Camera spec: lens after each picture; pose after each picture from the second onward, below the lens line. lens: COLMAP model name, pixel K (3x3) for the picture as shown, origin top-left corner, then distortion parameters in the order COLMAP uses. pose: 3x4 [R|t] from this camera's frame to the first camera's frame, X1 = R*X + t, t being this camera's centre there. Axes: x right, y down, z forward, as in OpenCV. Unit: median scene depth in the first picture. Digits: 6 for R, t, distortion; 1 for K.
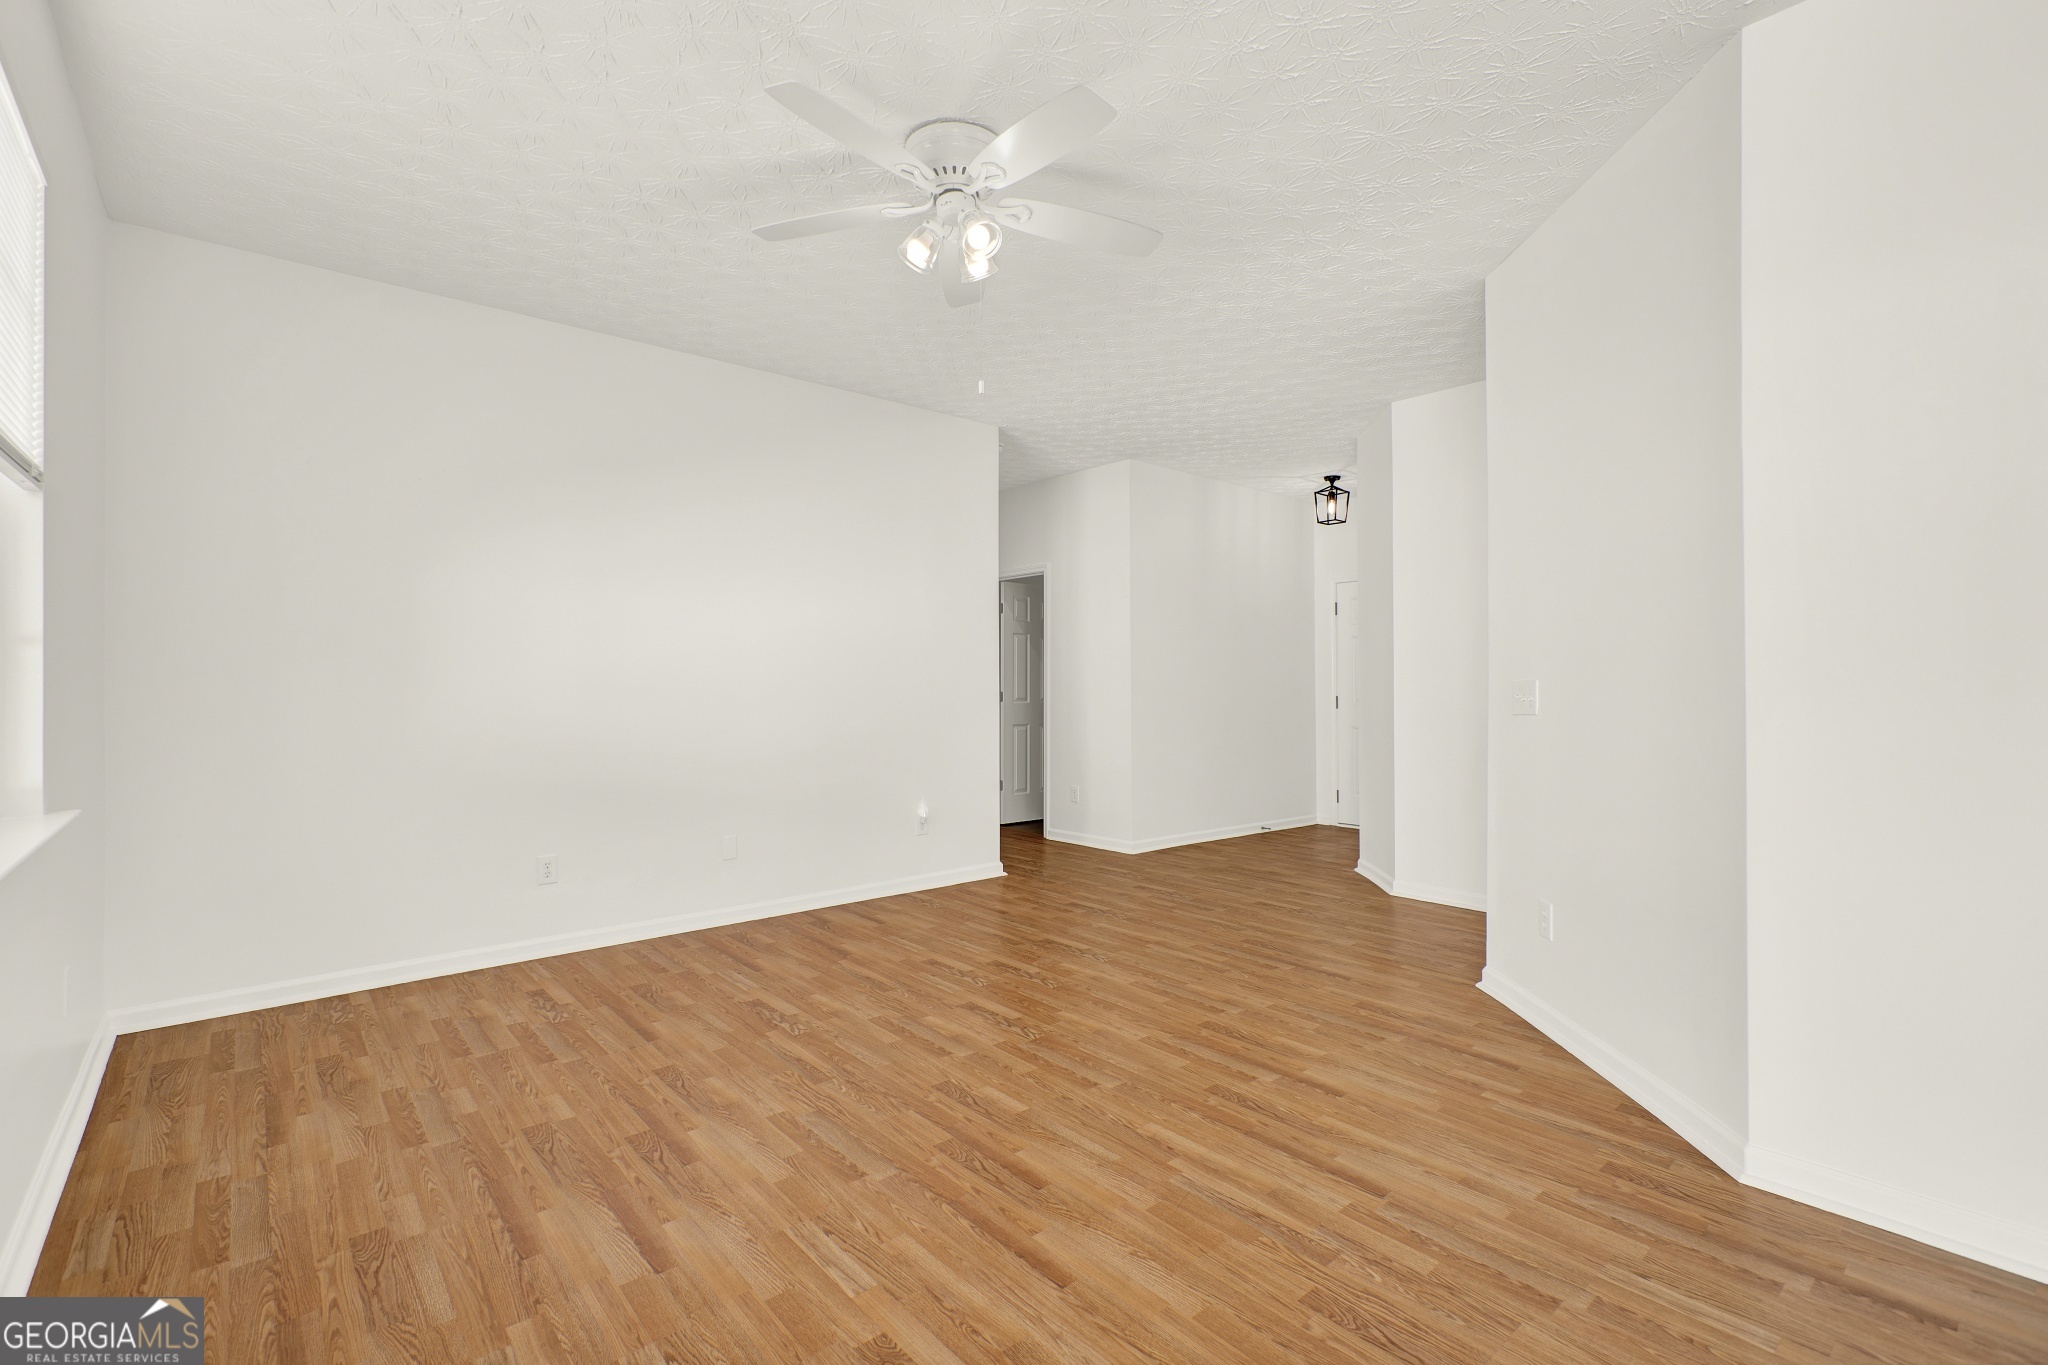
lens RADIAL K [[910.7, 0, 1015.9], [0, 910.7, 684.1], [0, 0, 1]] dist [-0.004397, 0.000290]
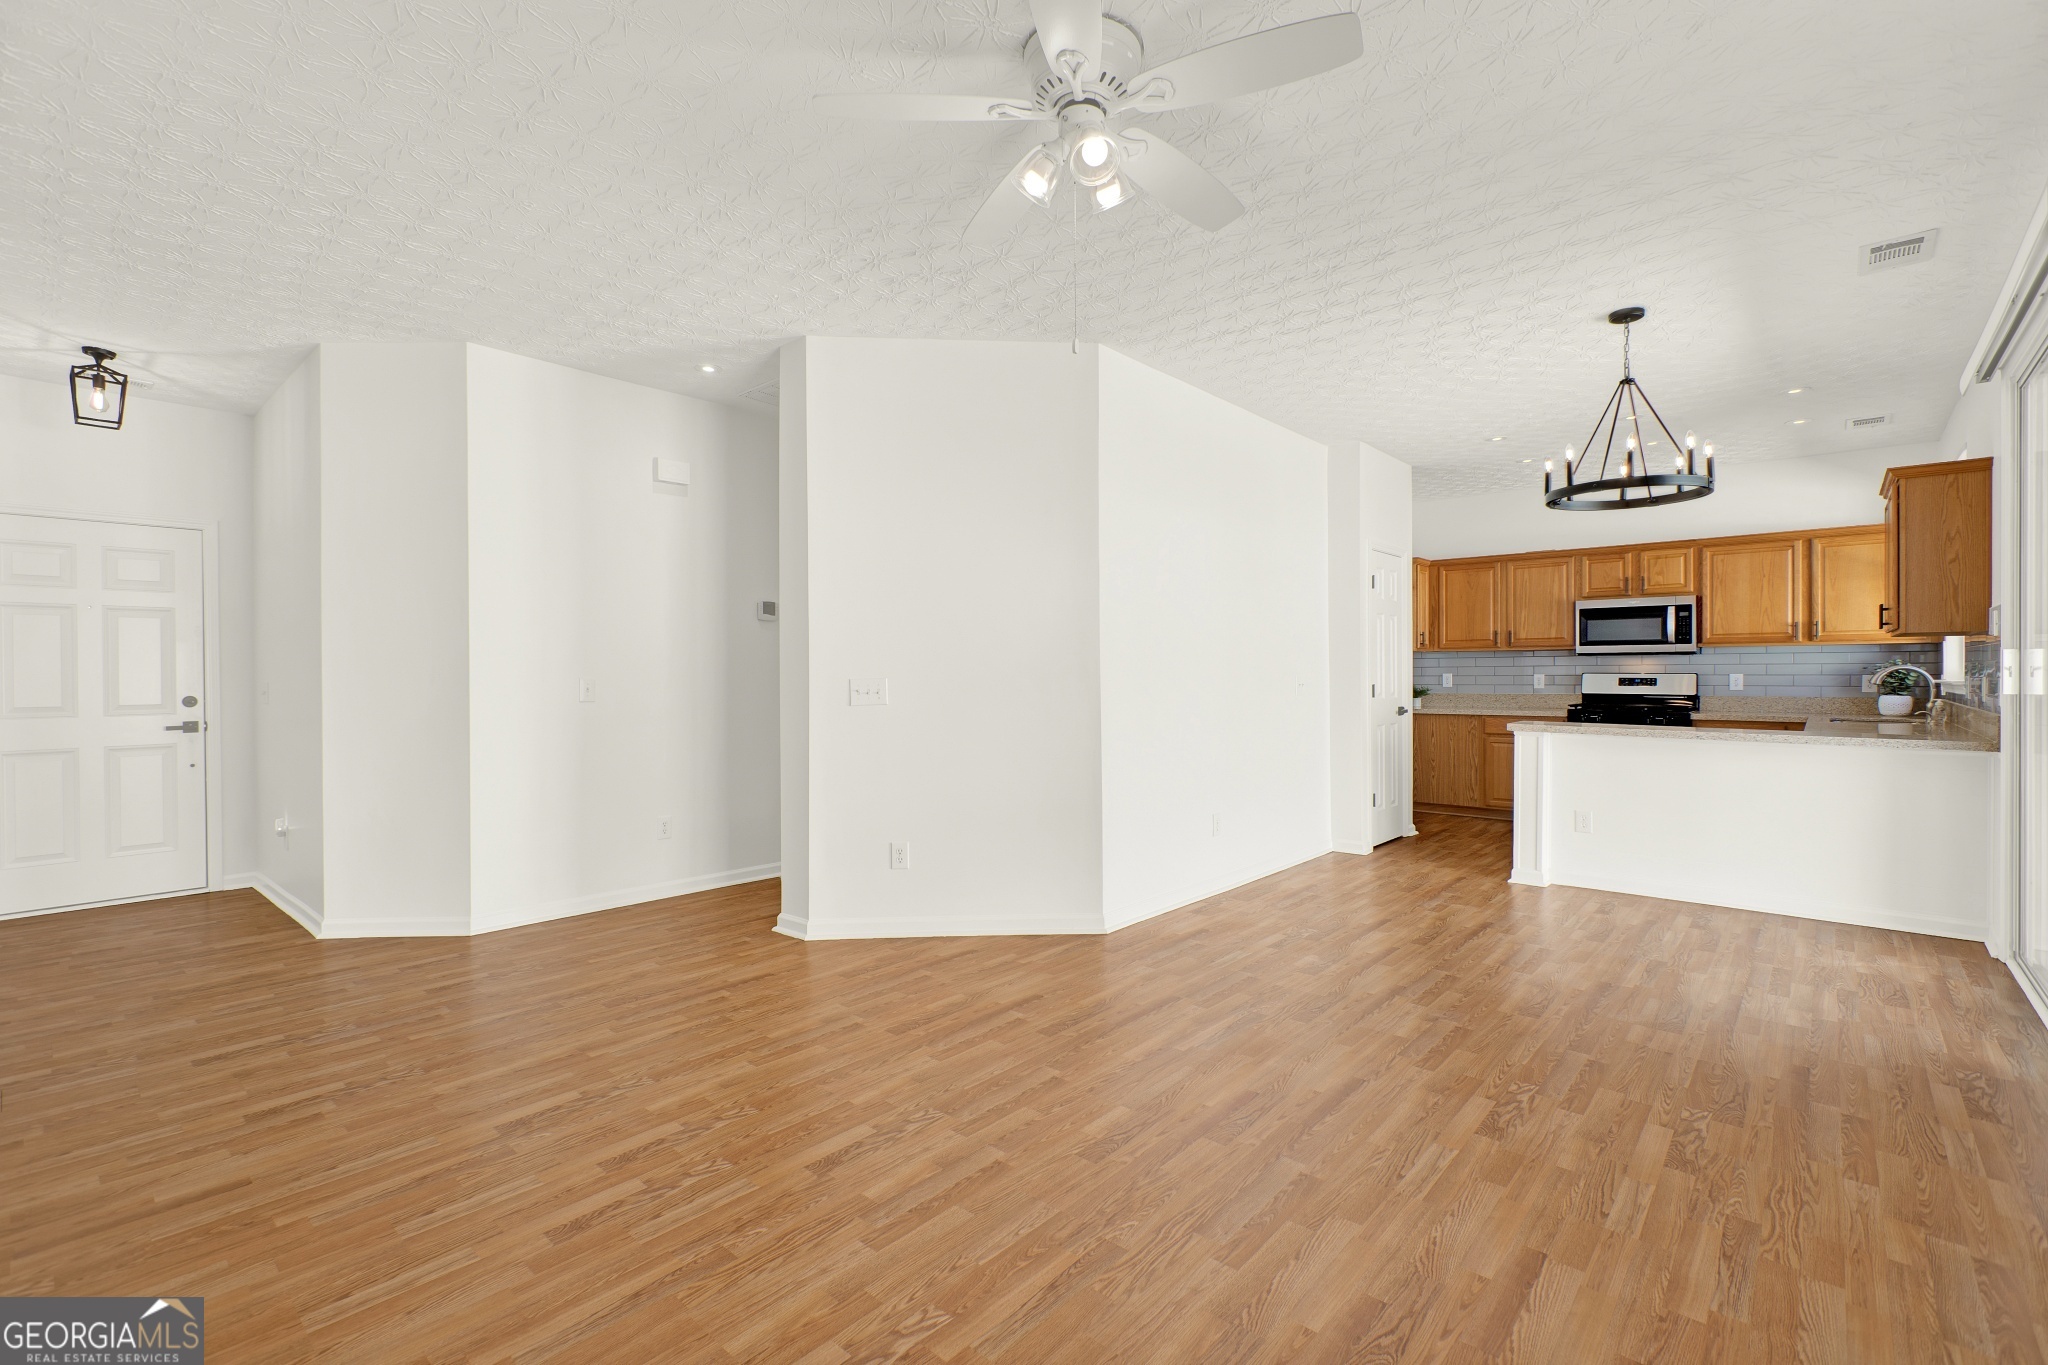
lens RADIAL K [[913.2, 0, 1013.5], [0, 913.2, 678.3], [0, 0, 1]] dist [-0.002093, 0.000324]
pose [[-0.137382, 0.000325, 0.990518, -0.837552], [0.002133, 0.999998, -0.000032, -0.003303], [-0.990516, 0.002109, -0.137382, 1.090562]]
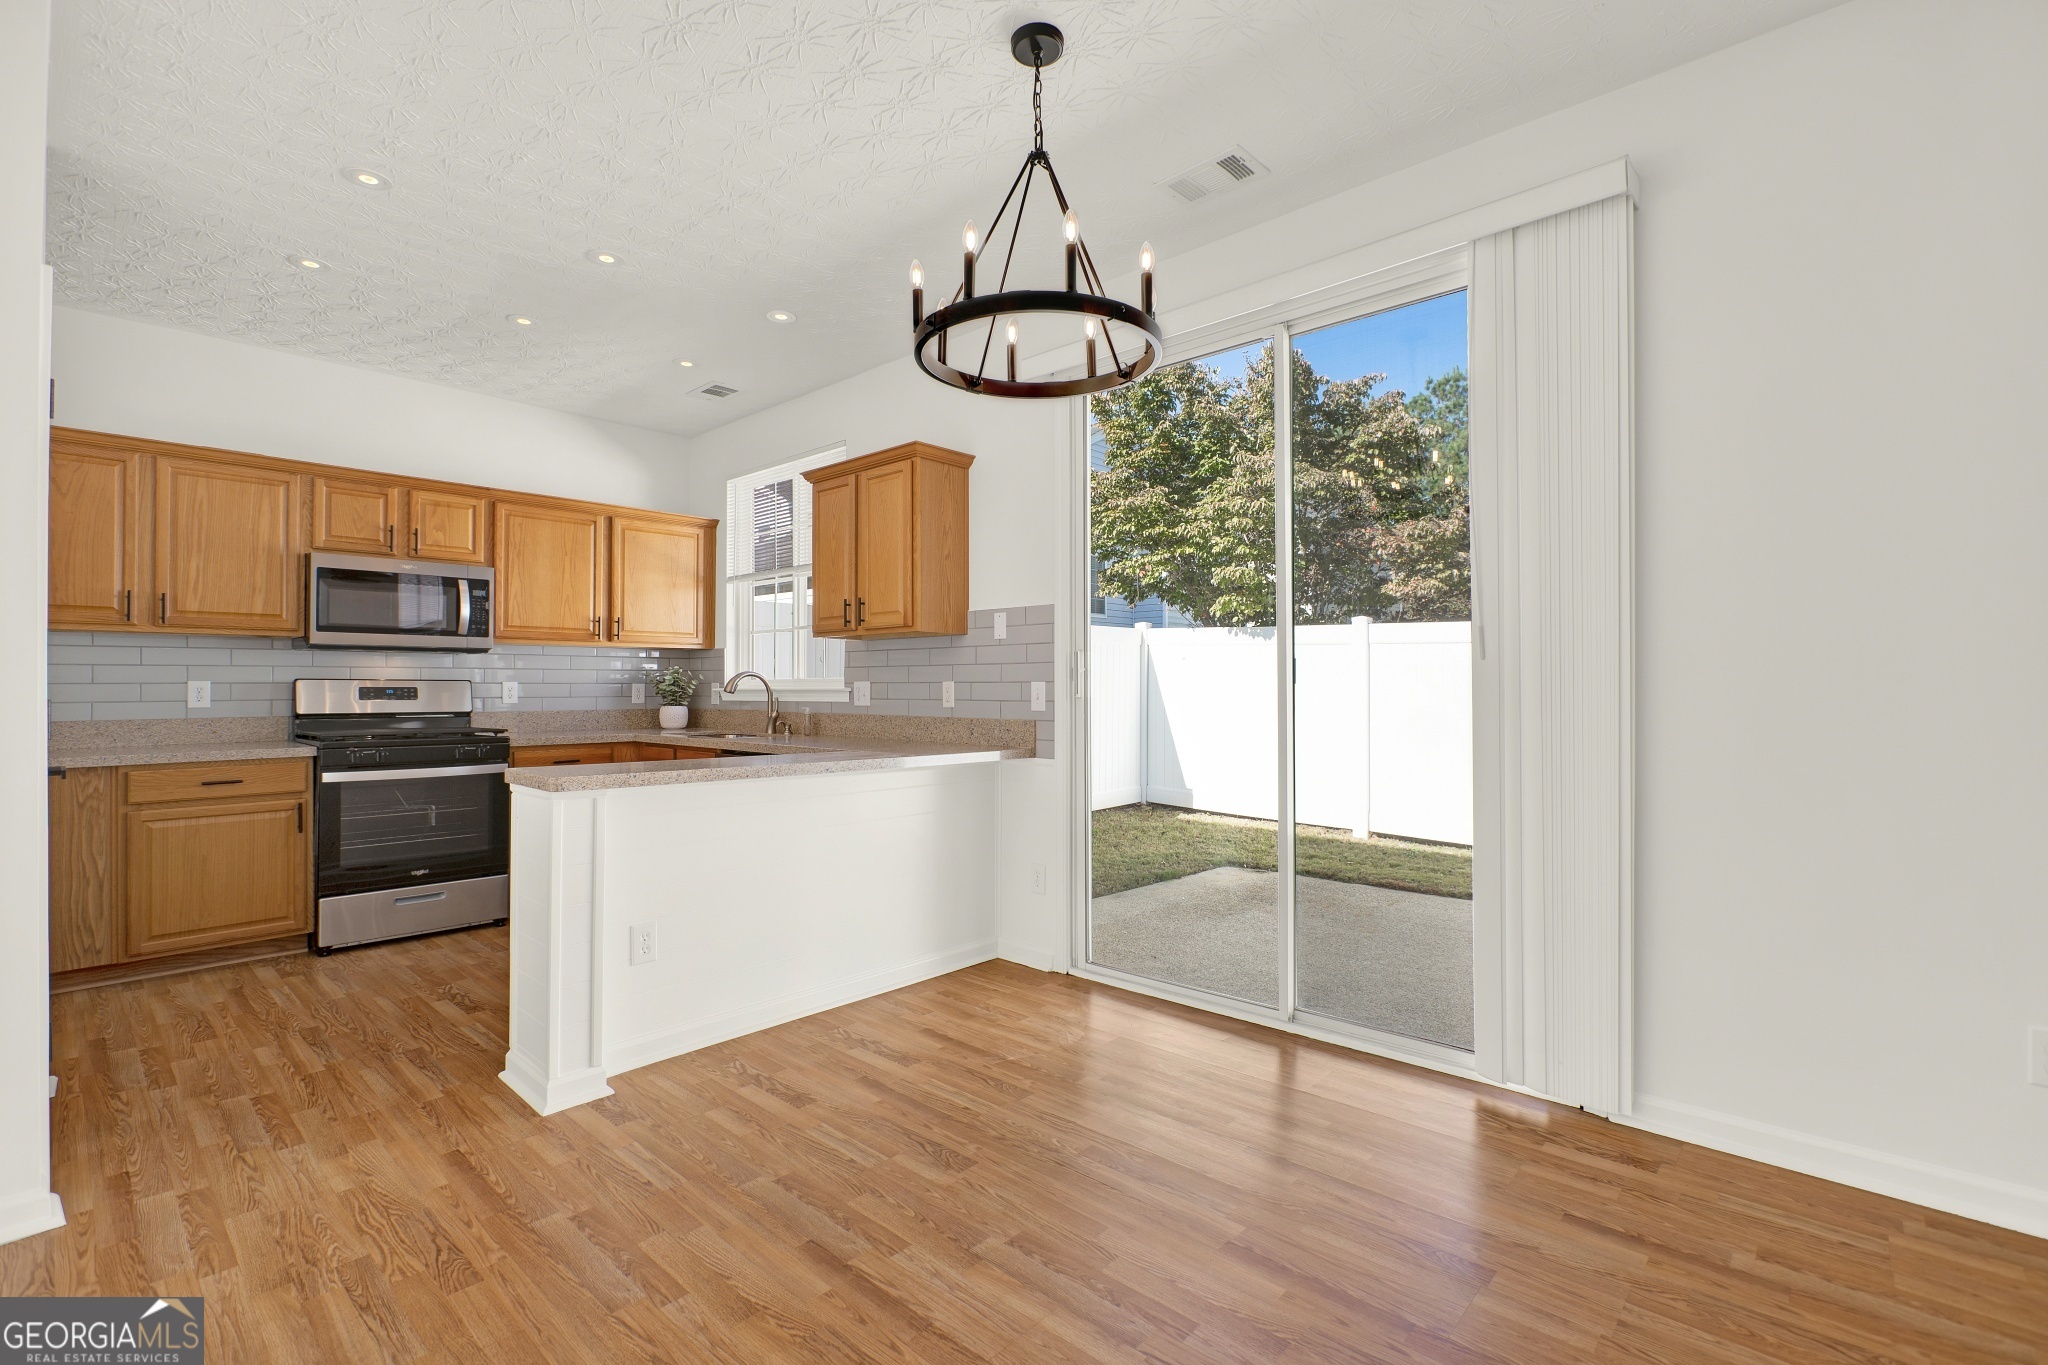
lens RADIAL K [[911.7, 0, 1011.9], [0, 911.7, 706.4], [0, 0, 1]] dist [-0.015663, 0.000244]
pose [[-0.993597, 0.008553, -0.112655, 0.490555], [0.006363, 0.999784, 0.019786, 0.008122], [0.112800, 0.018943, -0.993437, 0.753386]]
